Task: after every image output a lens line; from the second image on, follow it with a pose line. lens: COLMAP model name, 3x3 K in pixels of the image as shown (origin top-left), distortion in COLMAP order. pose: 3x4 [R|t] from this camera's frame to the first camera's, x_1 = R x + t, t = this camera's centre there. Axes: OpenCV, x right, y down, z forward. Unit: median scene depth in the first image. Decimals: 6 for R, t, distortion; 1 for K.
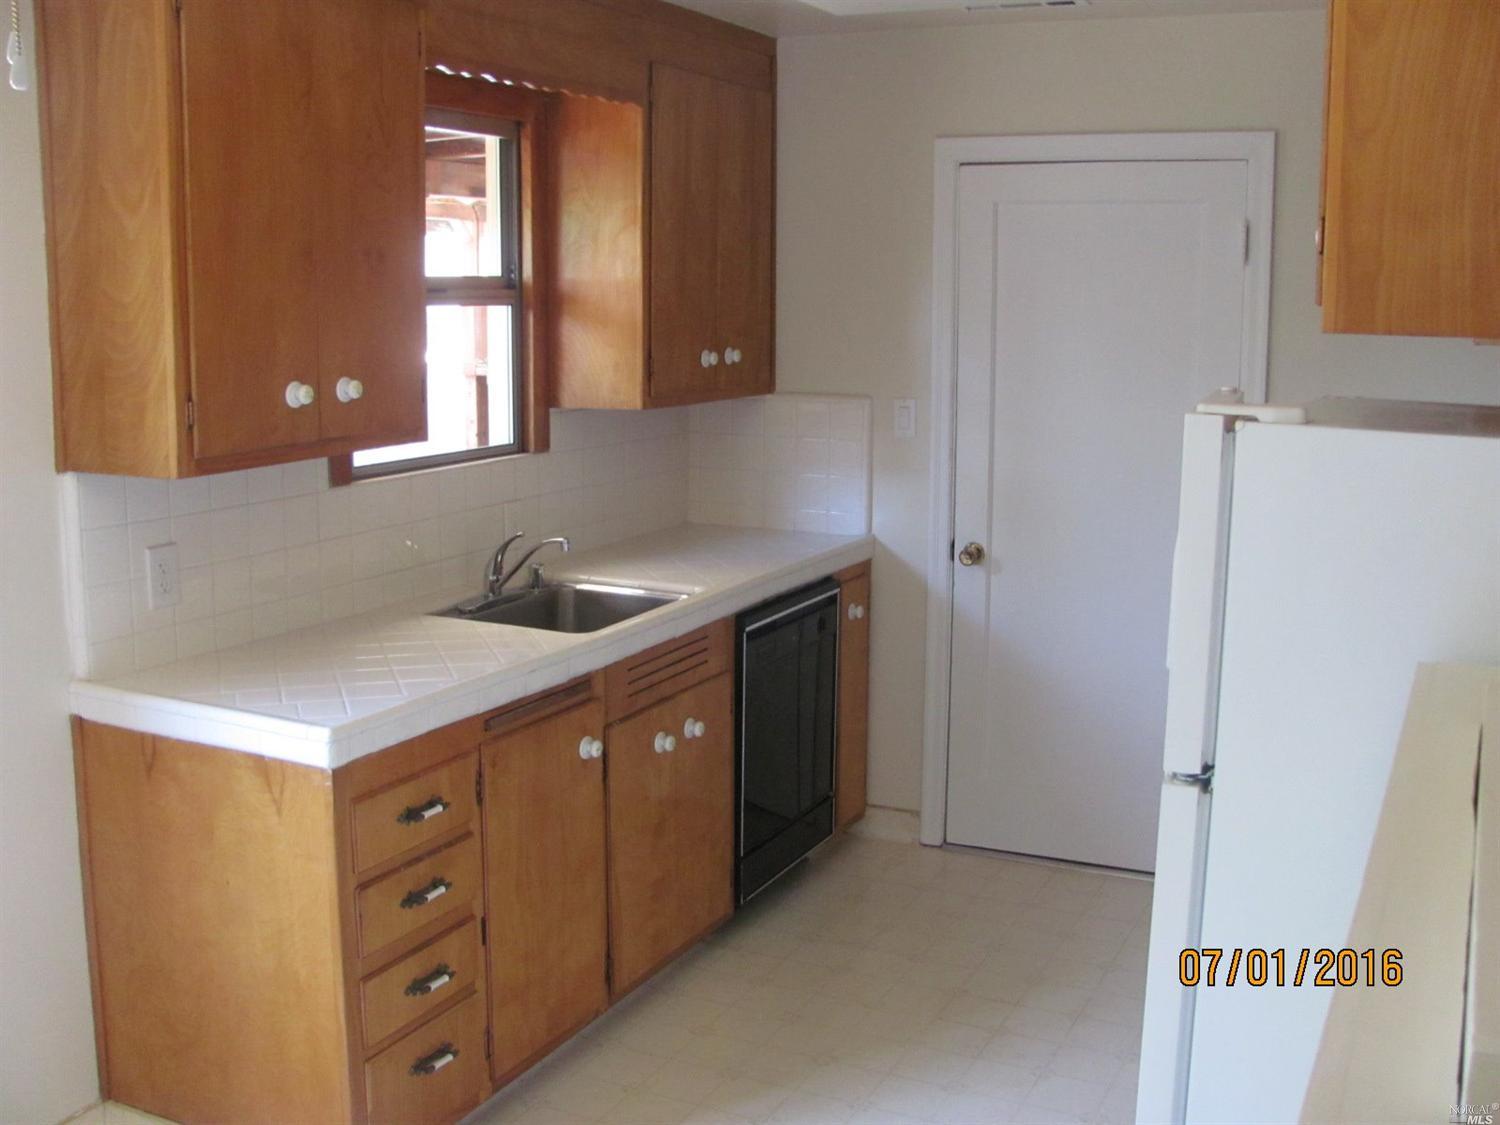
lens RADIAL K [[1590.9, 0, 750.0], [0, 1590.9, 562.5], [0, 0, 1]] dist [-0.234944, 0.309822]
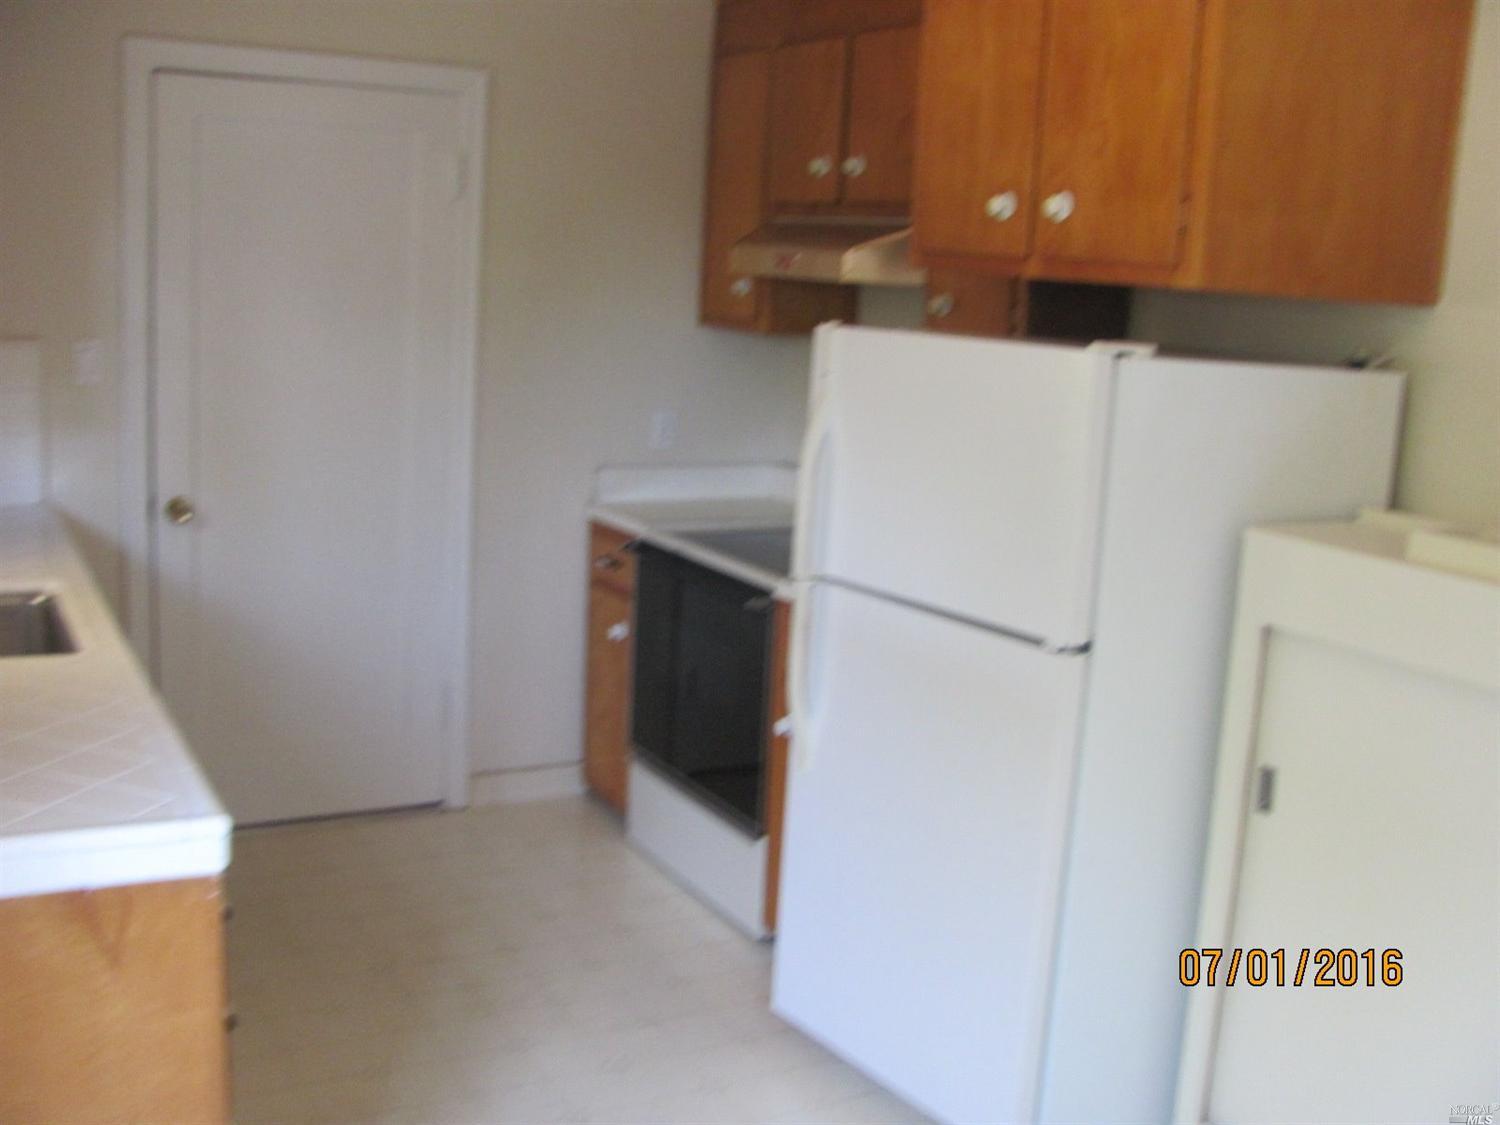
lens RADIAL K [[1590.9, 0, 750.0], [0, 1590.9, 562.5], [0, 0, 1]] dist [-0.234944, 0.309822]
pose [[0.594707, -0.130384, 0.793299, -0.419124], [0.087546, 0.991396, 0.097313, -0.036770], [-0.799162, 0.011578, 0.601005, 0.232847]]
